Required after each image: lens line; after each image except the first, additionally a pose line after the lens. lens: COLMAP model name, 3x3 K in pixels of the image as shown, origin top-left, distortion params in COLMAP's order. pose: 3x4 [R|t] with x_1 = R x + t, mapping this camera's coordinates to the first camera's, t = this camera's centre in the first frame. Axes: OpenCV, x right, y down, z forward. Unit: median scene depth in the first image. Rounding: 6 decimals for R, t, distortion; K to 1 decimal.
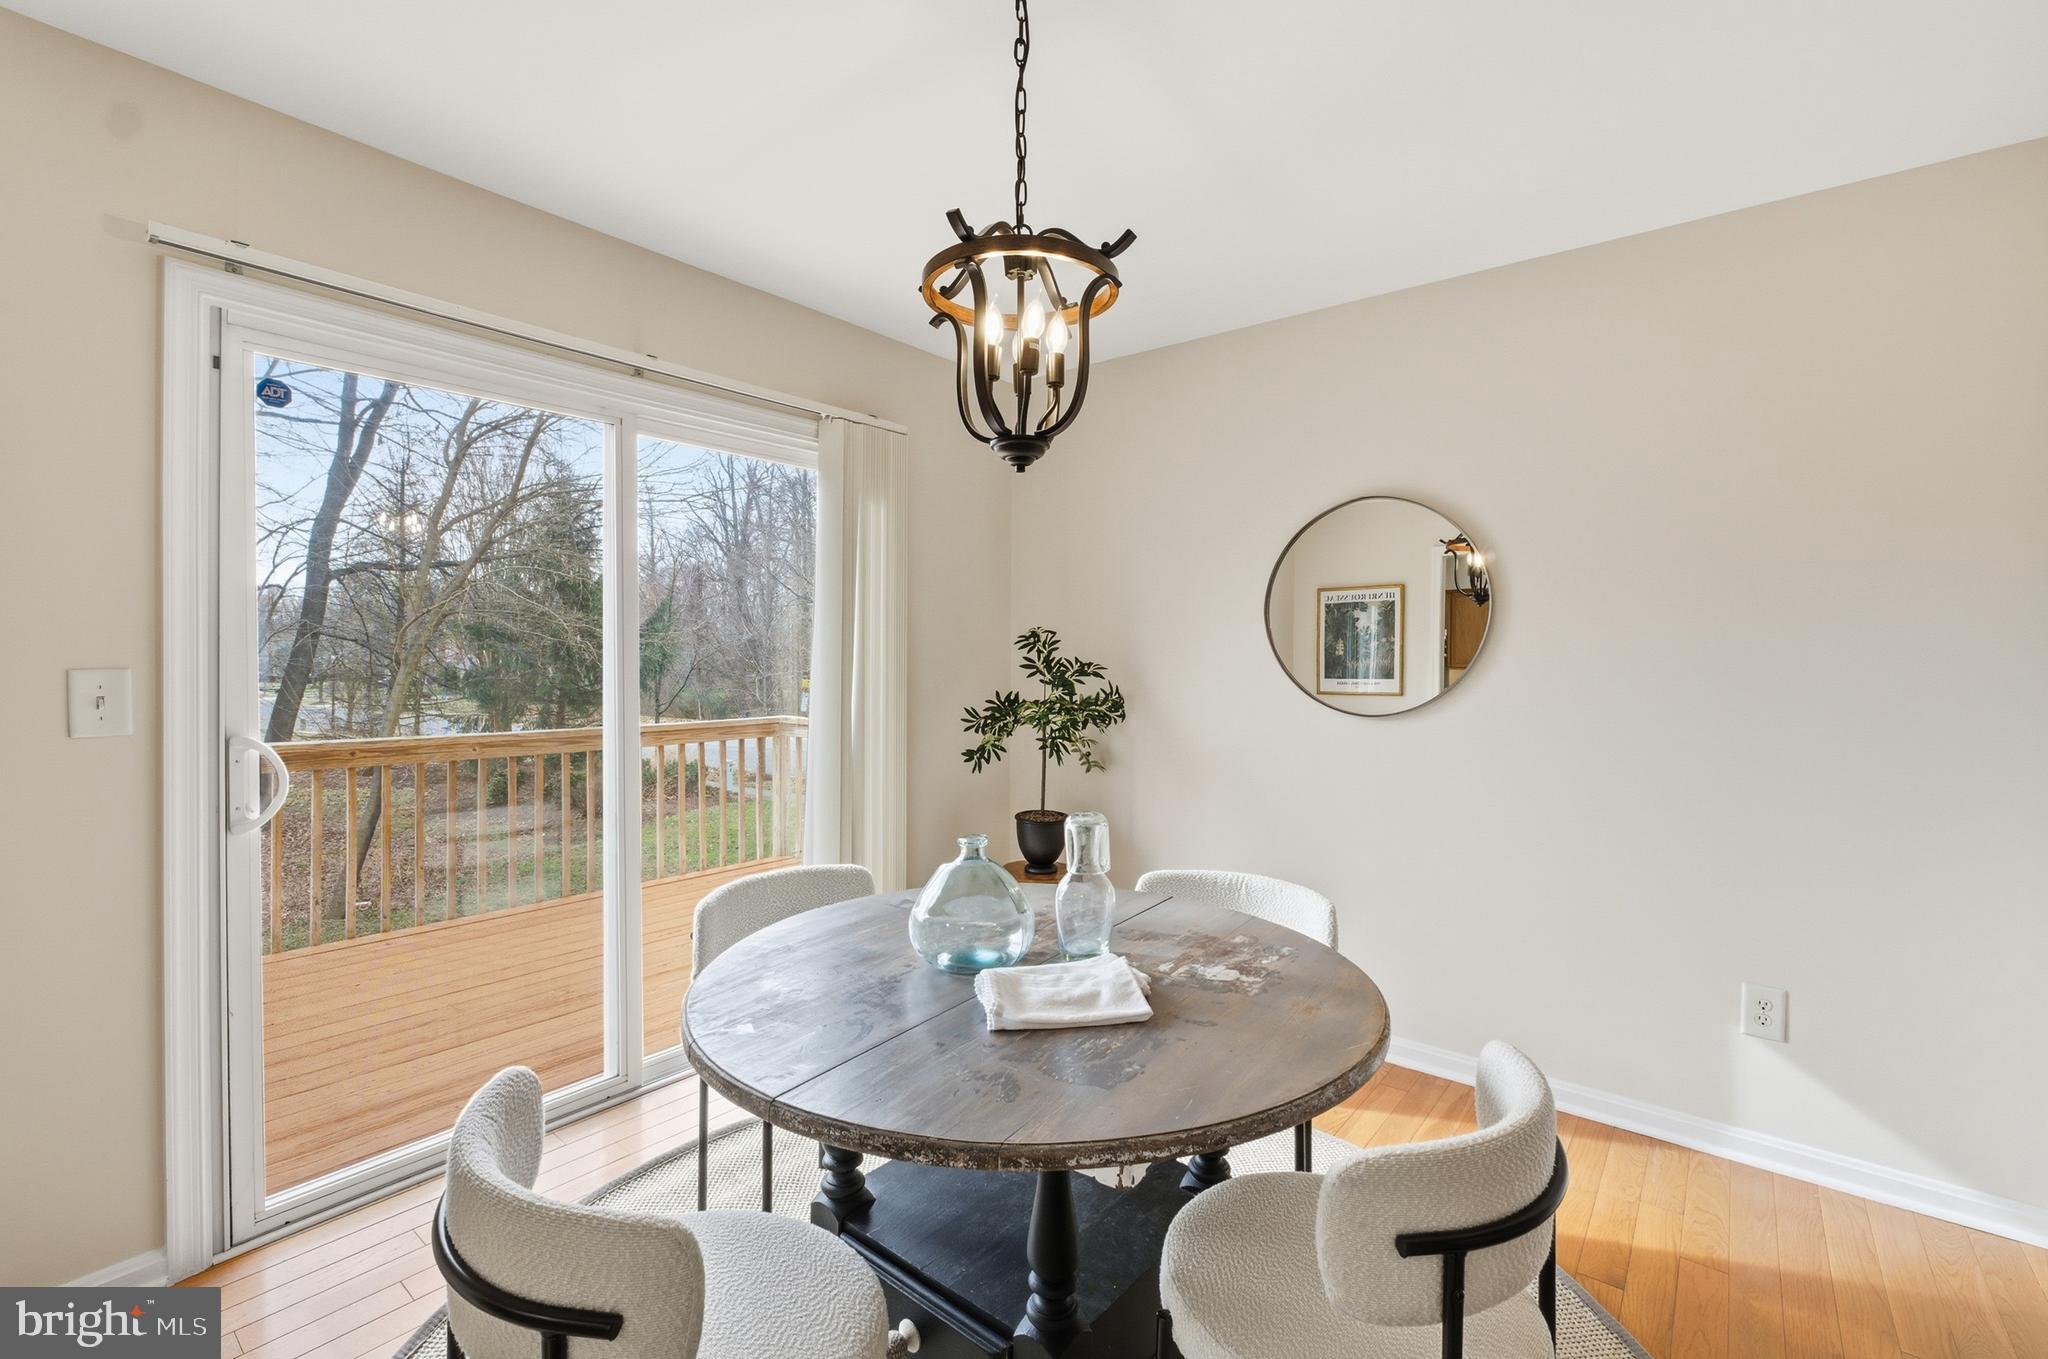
lens RADIAL K [[875.9, 0, 1013.2], [0, 875.9, 667.5], [0, 0, 1]] dist [-0.004745, 0.001045]
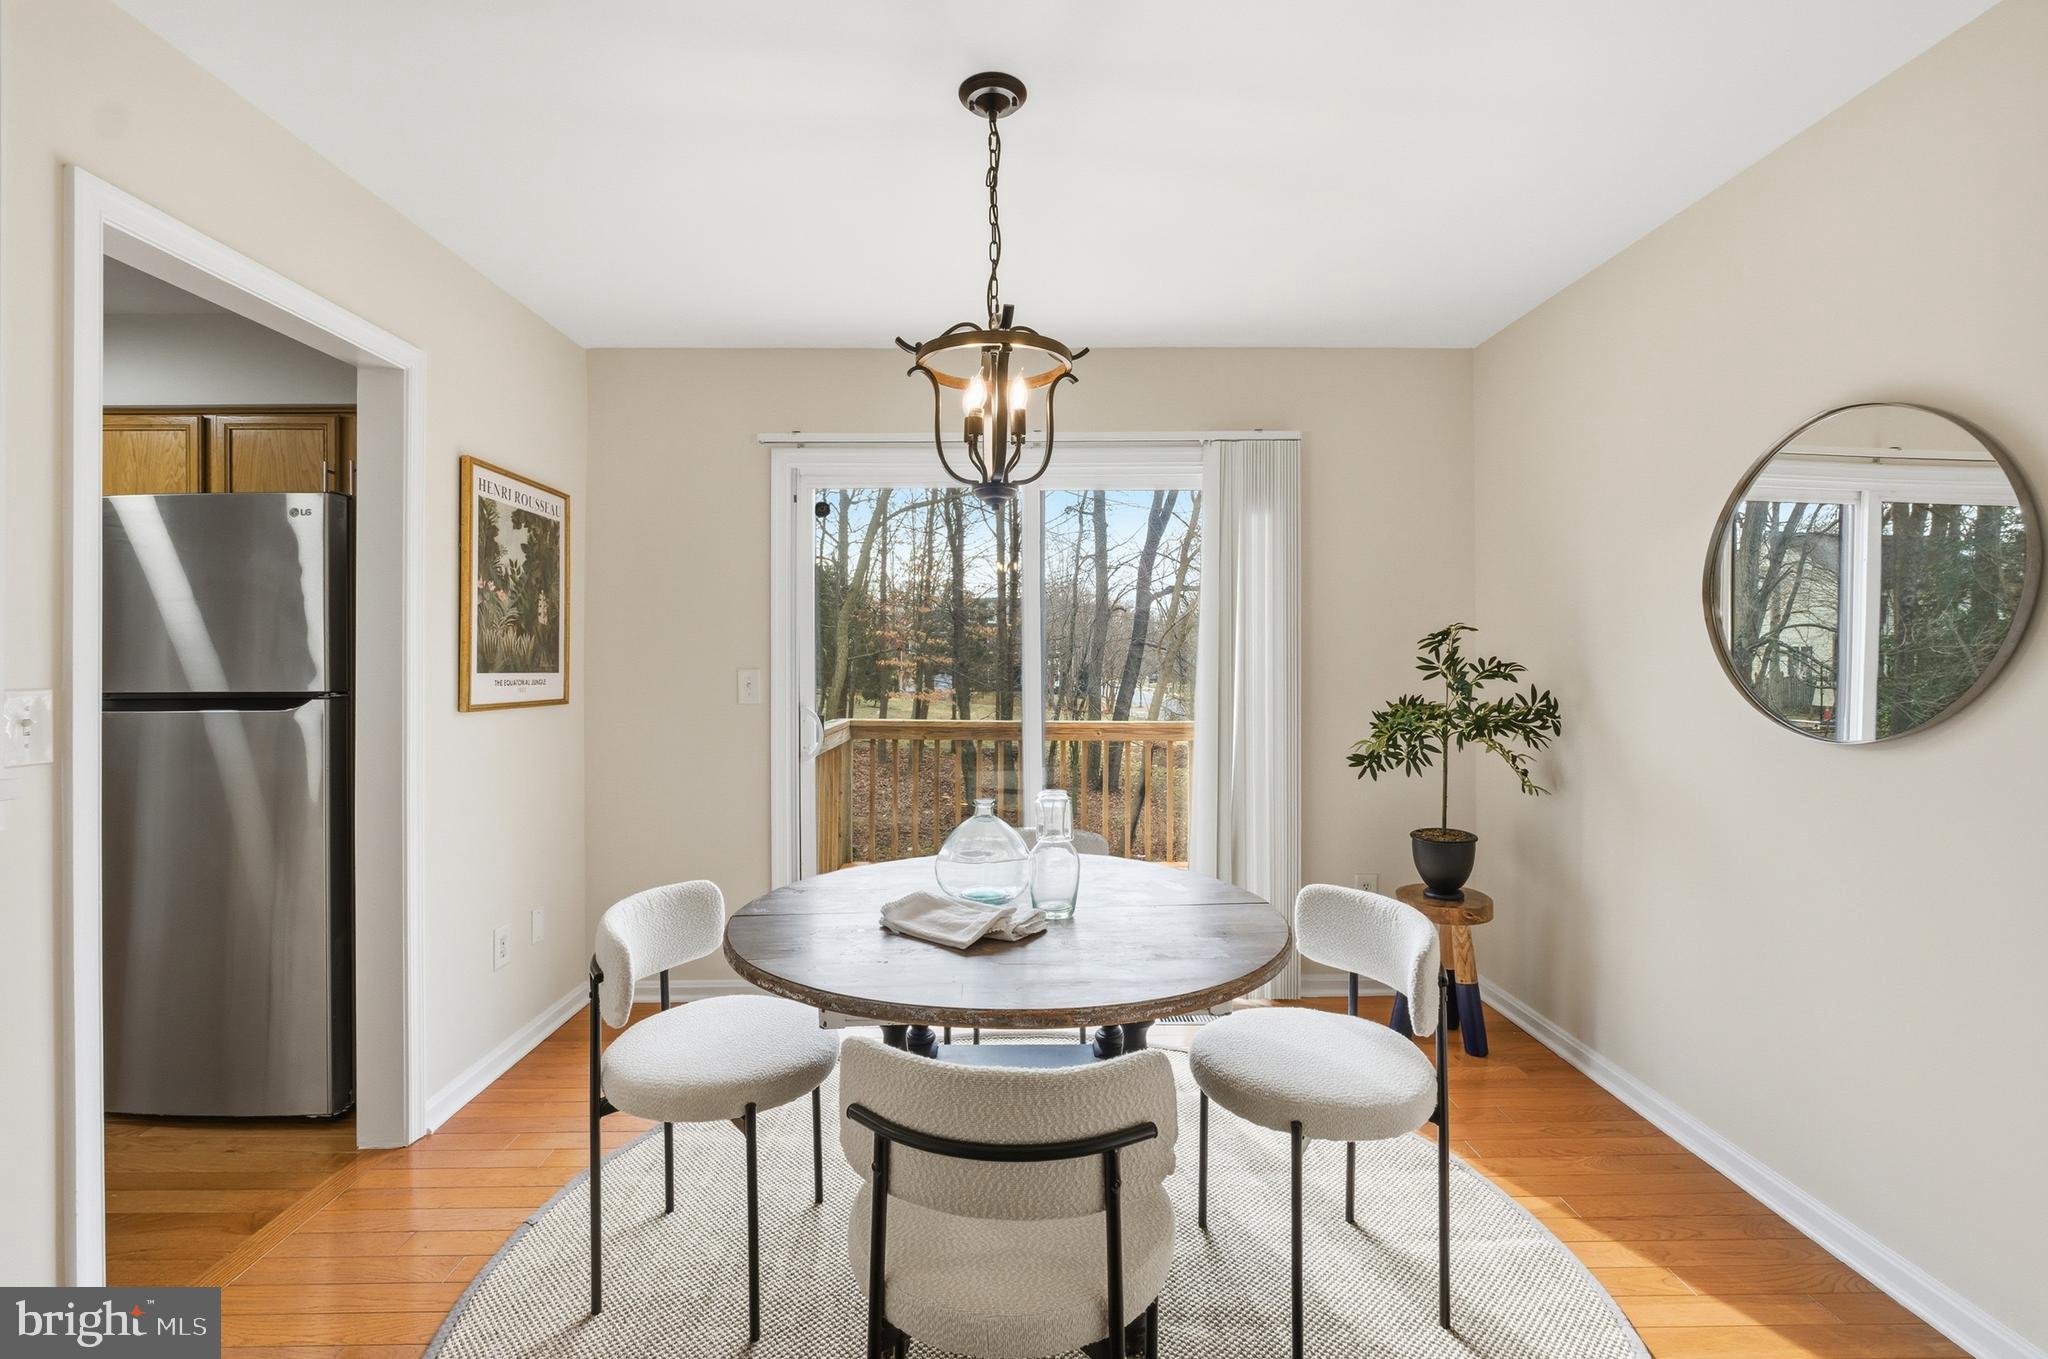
lens RADIAL K [[875.9, 0, 1013.2], [0, 875.9, 667.5], [0, 0, 1]] dist [-0.004745, 0.001045]
pose [[0.659923, -0.001556, -0.751332, 0.415935], [-0.001161, 0.999995, -0.003090, 0.001979], [0.751332, 0.002911, 0.659918, 0.082443]]
